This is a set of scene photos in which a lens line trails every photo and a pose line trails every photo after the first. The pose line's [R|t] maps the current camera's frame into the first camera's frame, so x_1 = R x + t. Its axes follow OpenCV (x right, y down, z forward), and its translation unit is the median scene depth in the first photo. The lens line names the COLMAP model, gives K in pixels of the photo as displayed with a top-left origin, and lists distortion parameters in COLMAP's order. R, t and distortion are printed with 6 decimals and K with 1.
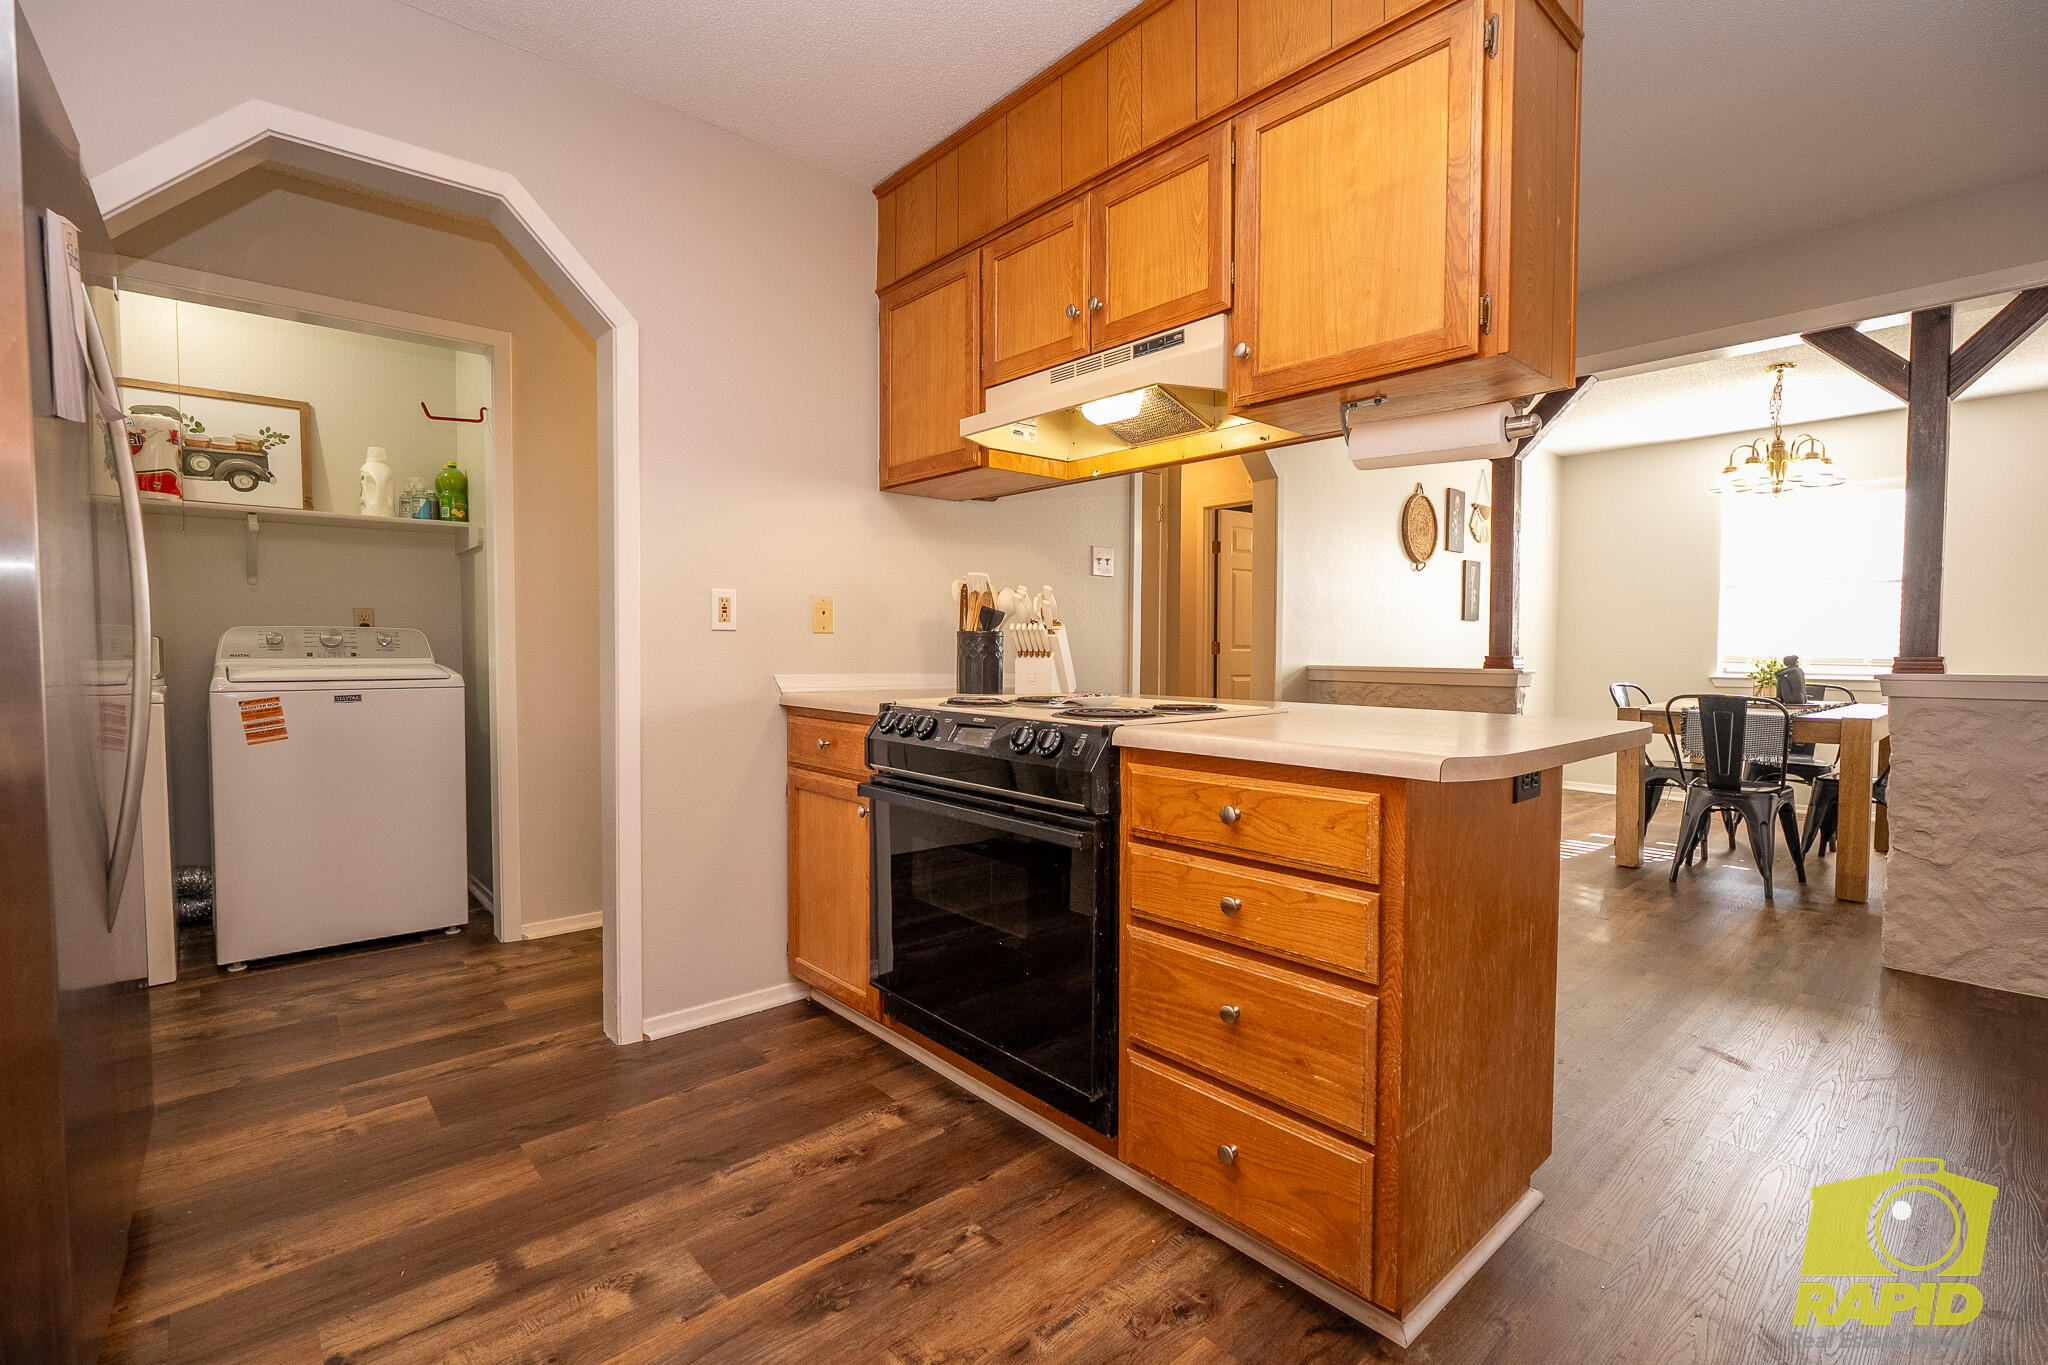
lens RADIAL K [[902.9, 0, 1018.6], [0, 902.9, 680.2], [0, 0, 1]] dist [-0.004855, 0.000282]
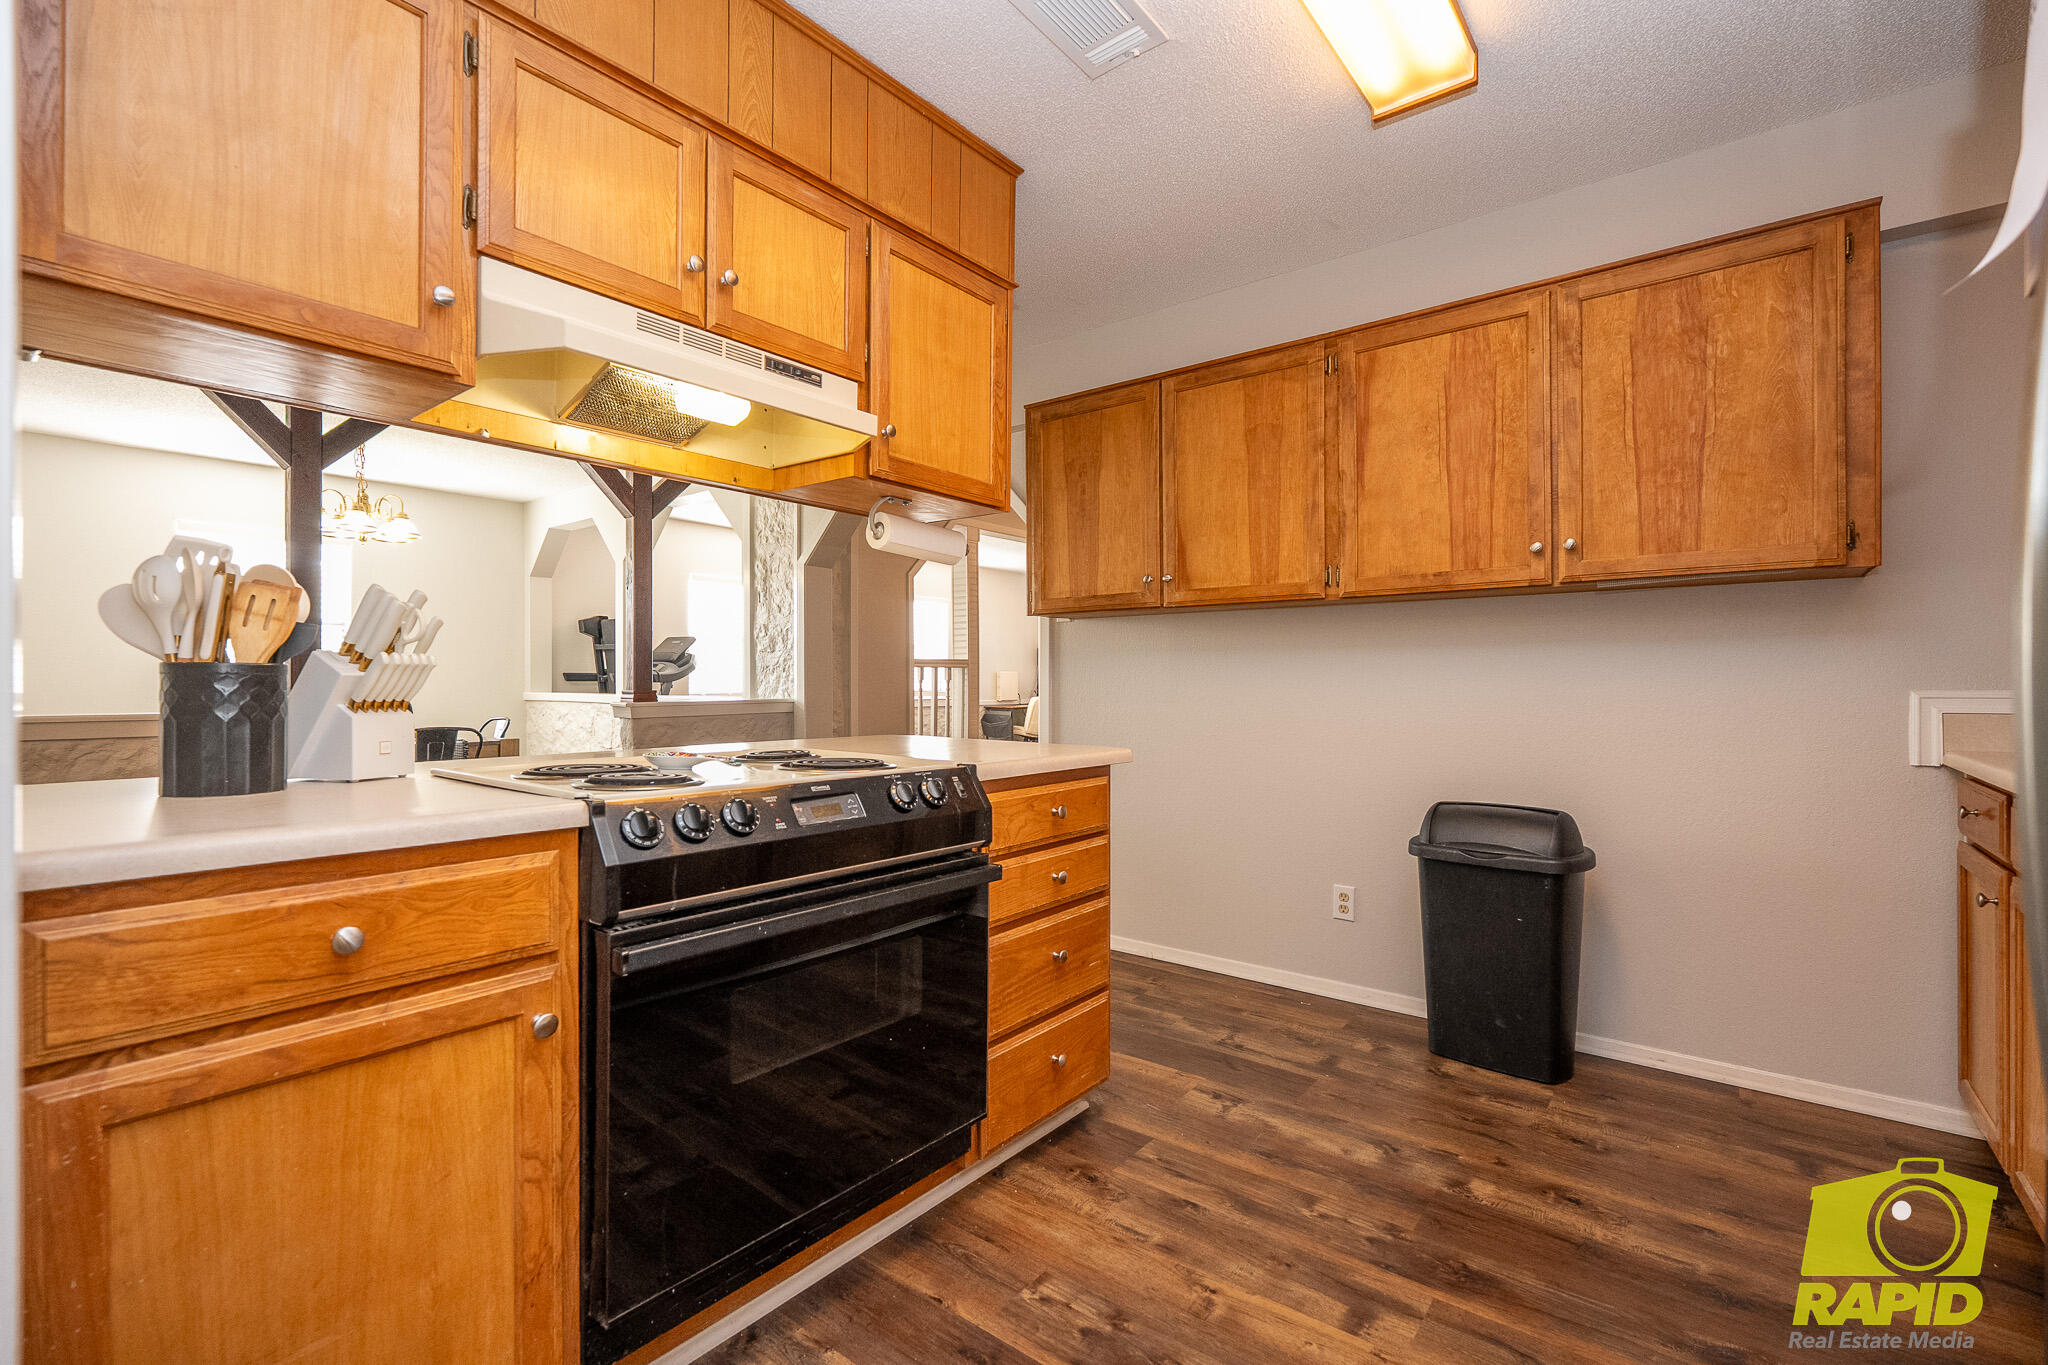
lens RADIAL K [[894.0, 0, 1021.7], [0, 894.0, 679.0], [0, 0, 1]] dist [-0.007020, 0.000017]
pose [[-0.163155, 0.001675, 0.986599, -0.896408], [0.034408, 0.999400, 0.003993, -0.049991], [-0.986000, 0.034598, -0.163115, 1.027438]]
